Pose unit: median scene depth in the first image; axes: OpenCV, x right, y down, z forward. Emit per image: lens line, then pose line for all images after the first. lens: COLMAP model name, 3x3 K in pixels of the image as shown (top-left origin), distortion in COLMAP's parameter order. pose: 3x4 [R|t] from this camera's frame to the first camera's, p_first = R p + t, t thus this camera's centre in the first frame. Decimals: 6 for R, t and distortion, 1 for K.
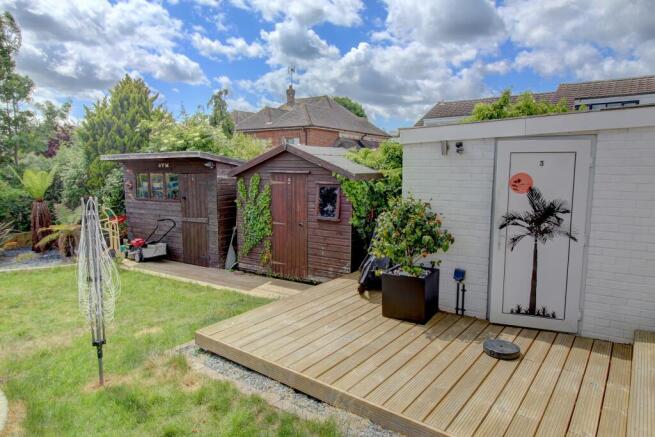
lens RADIAL K [[401.5, 0, 327.5], [0, 401.5, 218.5], [0, 0, 1]] dist [-0.002434, -0.000326]
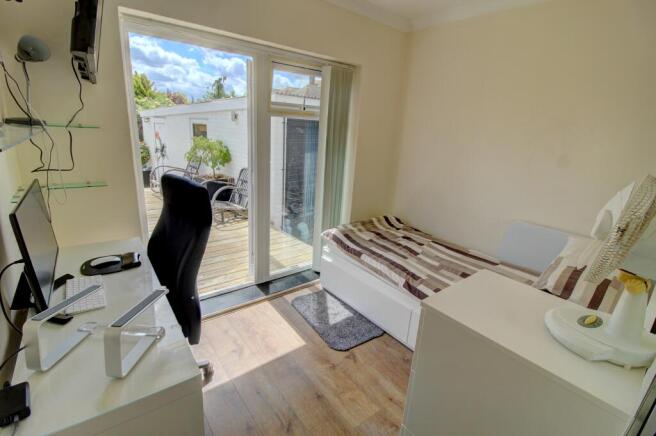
lens RADIAL K [[308.1, 0, 327.3], [0, 308.1, 211.4], [0, 0, 1]] dist [-0.015067, -0.001096]
pose [[0.968574, 0.119565, -0.218103, 1.794284], [-0.090365, 0.986119, 0.139295, 0.018012], [0.231731, -0.115208, 0.965934, -0.601722]]
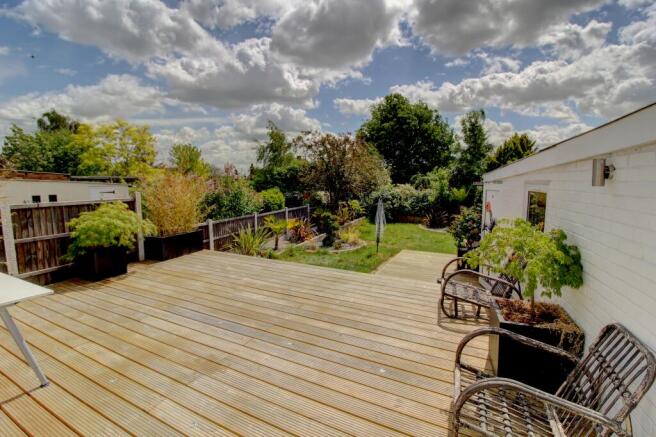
lens RADIAL K [[308.1, 0, 327.3], [0, 308.1, 211.9], [0, 0, 1]] dist [-0.015067, -0.001096]
pose [[0.186507, 0.101165, -0.977231, 1.505404], [-0.128909, 0.988605, 0.077740, -0.070482], [0.973960, 0.111475, 0.197422, 0.022506]]
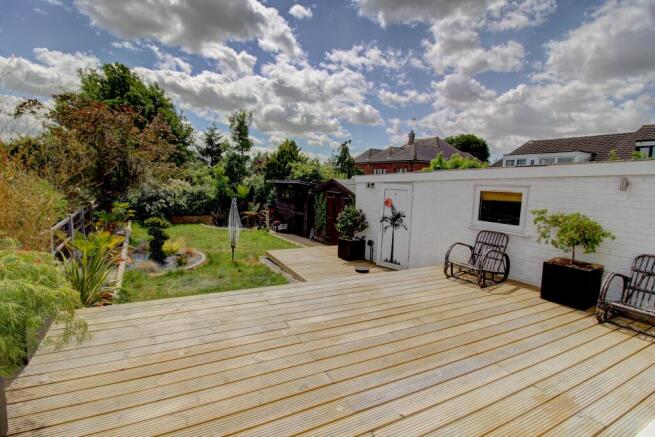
lens RADIAL K [[307.7, 0, 326.8], [0, 307.7, 211.9], [0, 0, 1]] dist [-0.015067, -0.001096]
pose [[0.904949, 0.075918, -0.418694, 0.792968], [-0.093224, 0.995424, -0.021000, 0.029160], [0.415184, 0.058036, 0.907885, -0.632996]]
